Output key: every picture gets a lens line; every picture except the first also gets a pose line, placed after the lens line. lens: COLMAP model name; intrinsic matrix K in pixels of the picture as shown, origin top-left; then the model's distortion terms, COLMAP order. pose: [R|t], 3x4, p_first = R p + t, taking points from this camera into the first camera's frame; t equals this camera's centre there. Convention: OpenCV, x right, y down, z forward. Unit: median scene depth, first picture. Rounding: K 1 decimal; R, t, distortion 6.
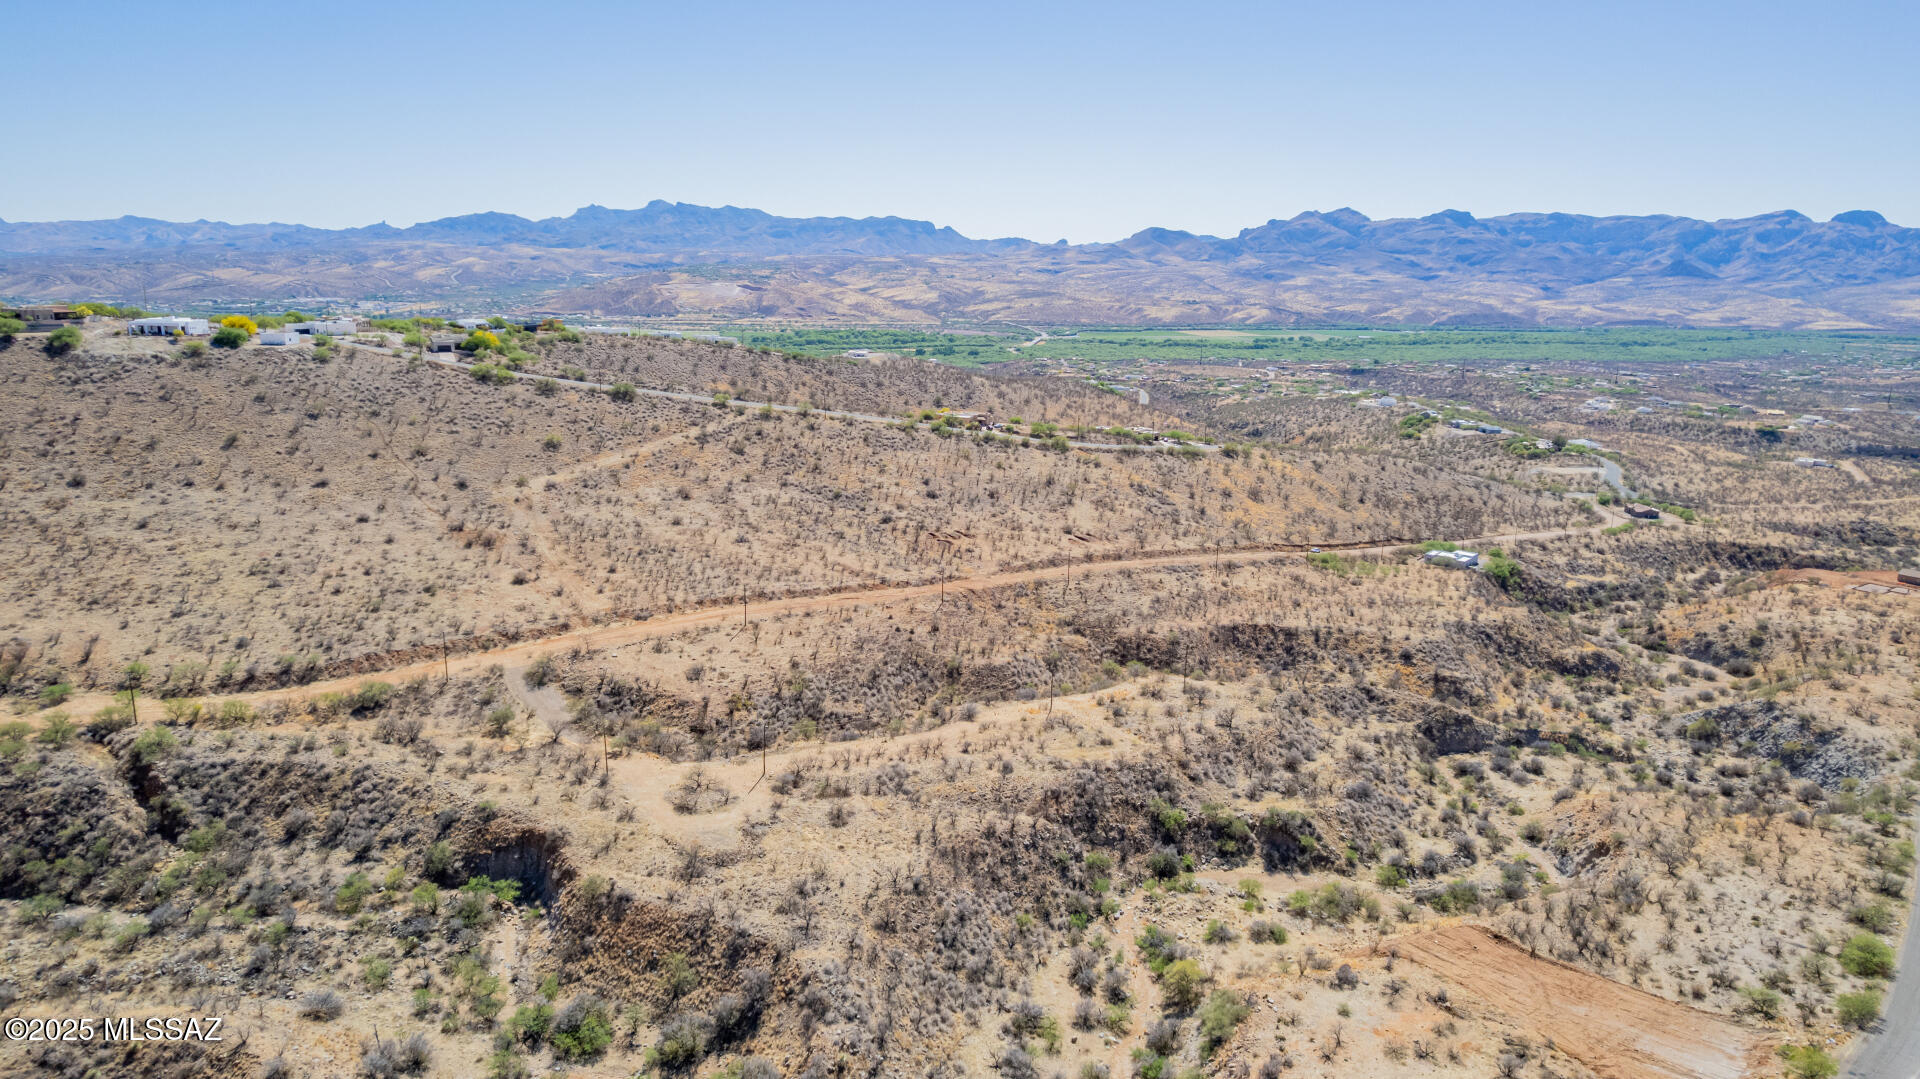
lens RADIAL K [[1224.2, 0, 959.5], [0, 1224.2, 539.4], [0, 0, 1]] dist [-0.075273, 0.065671]
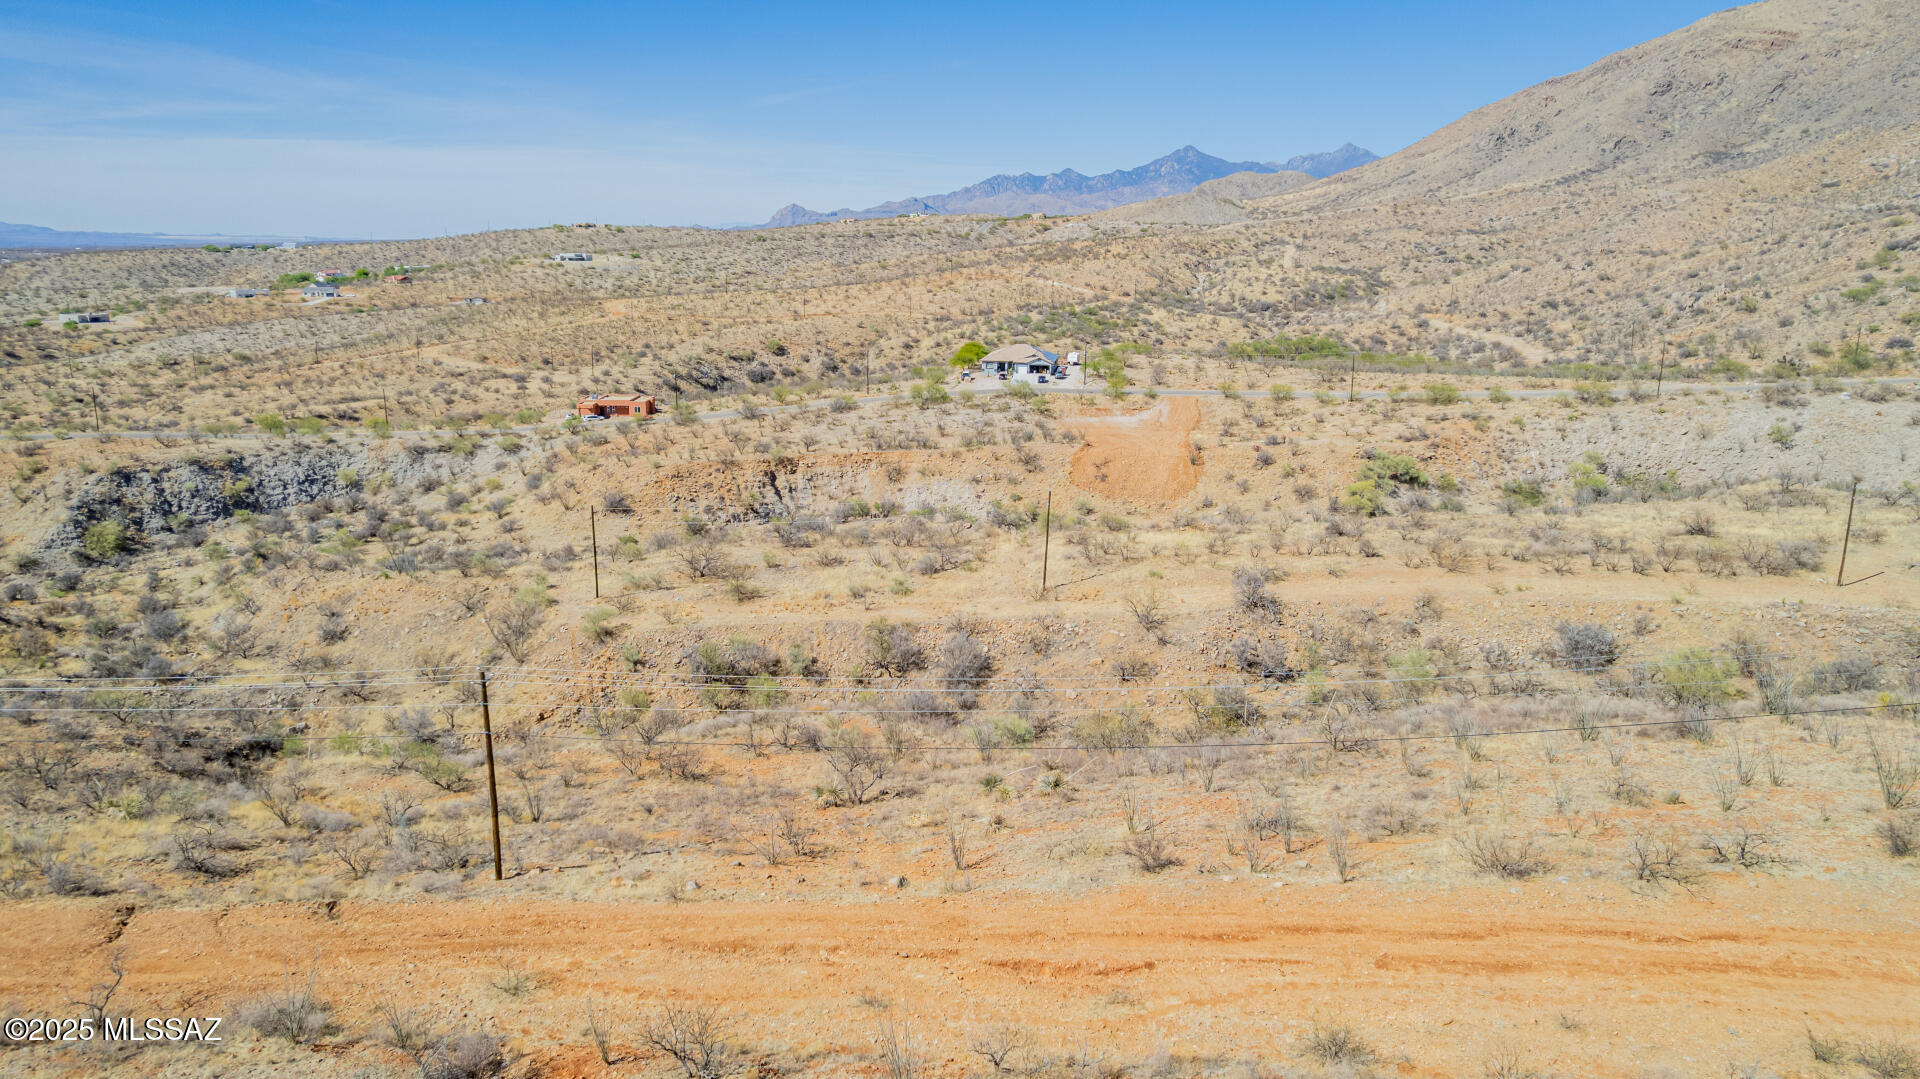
lens RADIAL K [[1224.2, 0, 957.5], [0, 1224.2, 536.2], [0, 0, 1]] dist [-0.075273, 0.065671]
pose [[-0.709874, -0.196402, 0.676391, -0.126402], [0.133744, 0.905274, 0.403227, -0.037532], [-0.691514, 0.376704, -0.616363, 0.846404]]
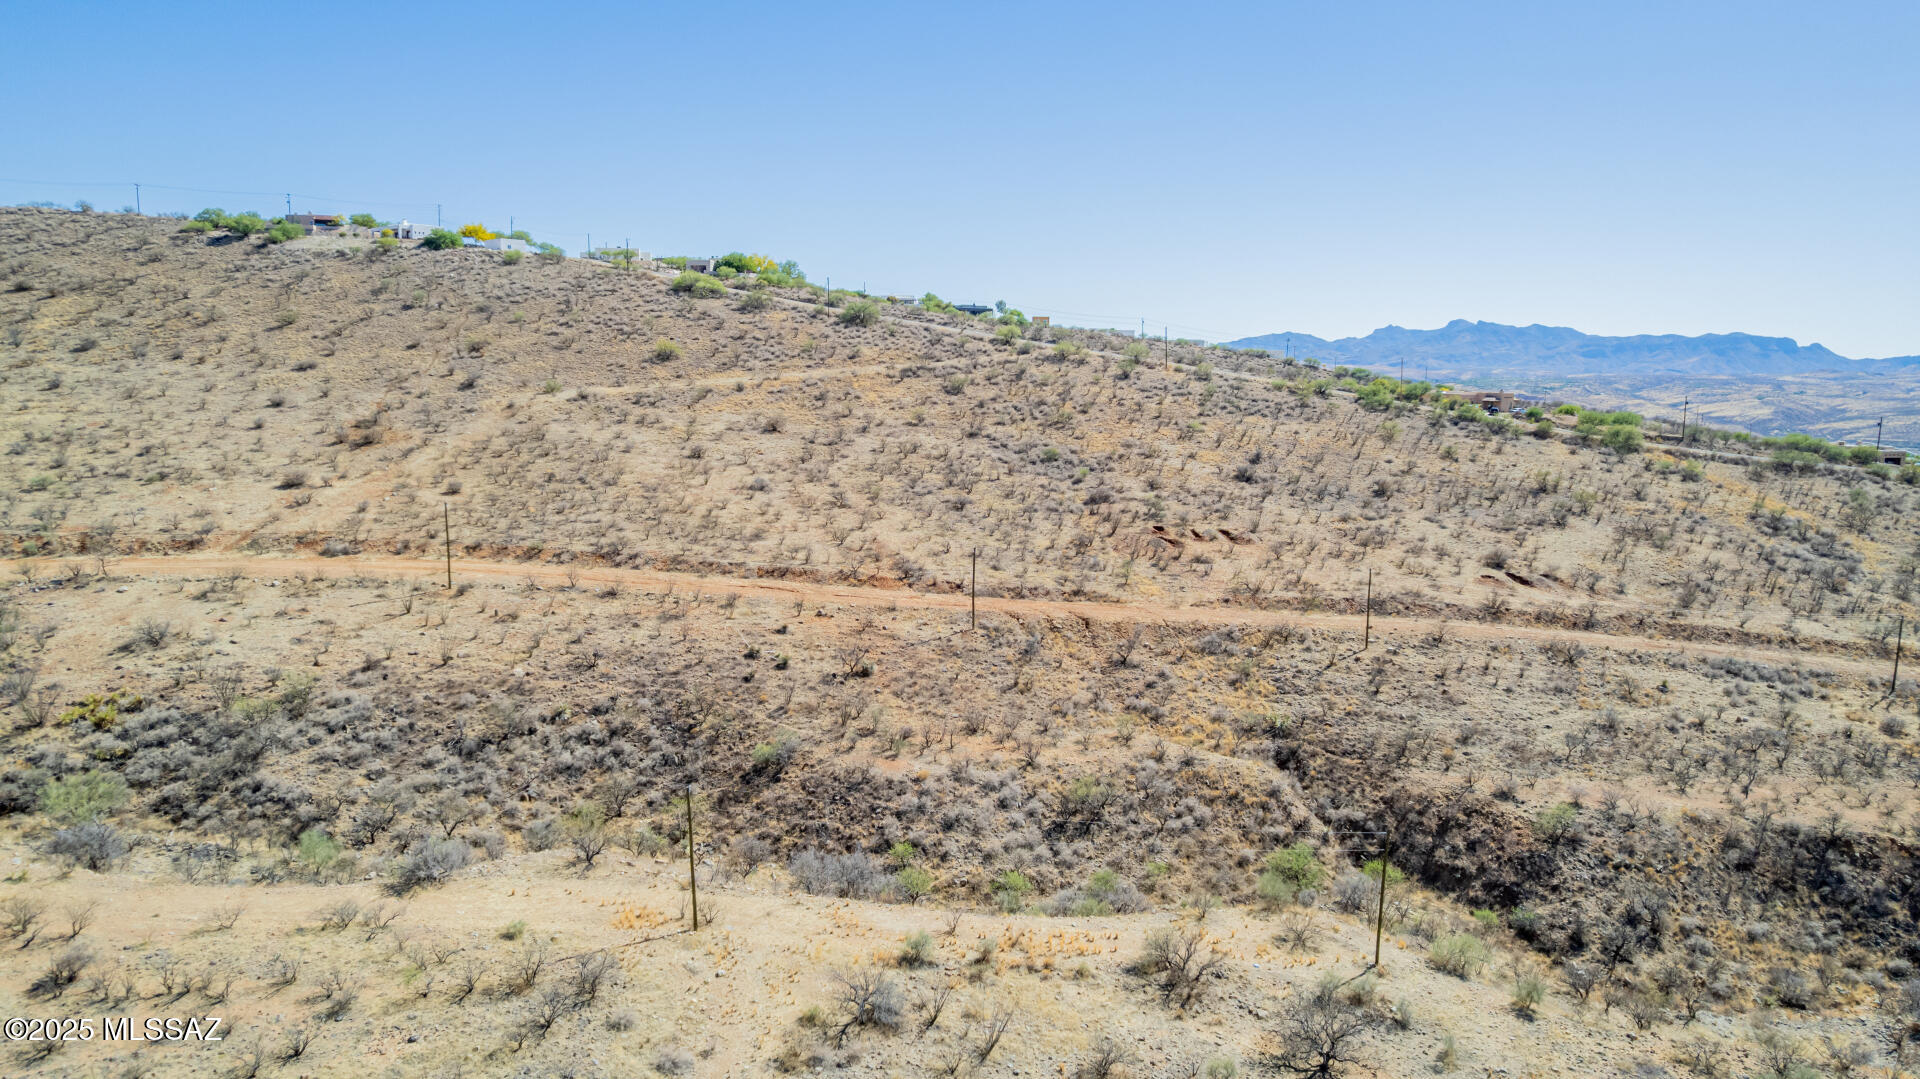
lens RADIAL K [[1224.2, 0, 958.2], [0, 1224.2, 536.0], [0, 0, 1]] dist [-0.075273, 0.065671]
pose [[0.807902, 0.075179, -0.584502, 0.188468], [-0.134562, 0.989161, -0.058765, 0.036535], [0.573749, 0.126128, 0.809262, 0.520803]]
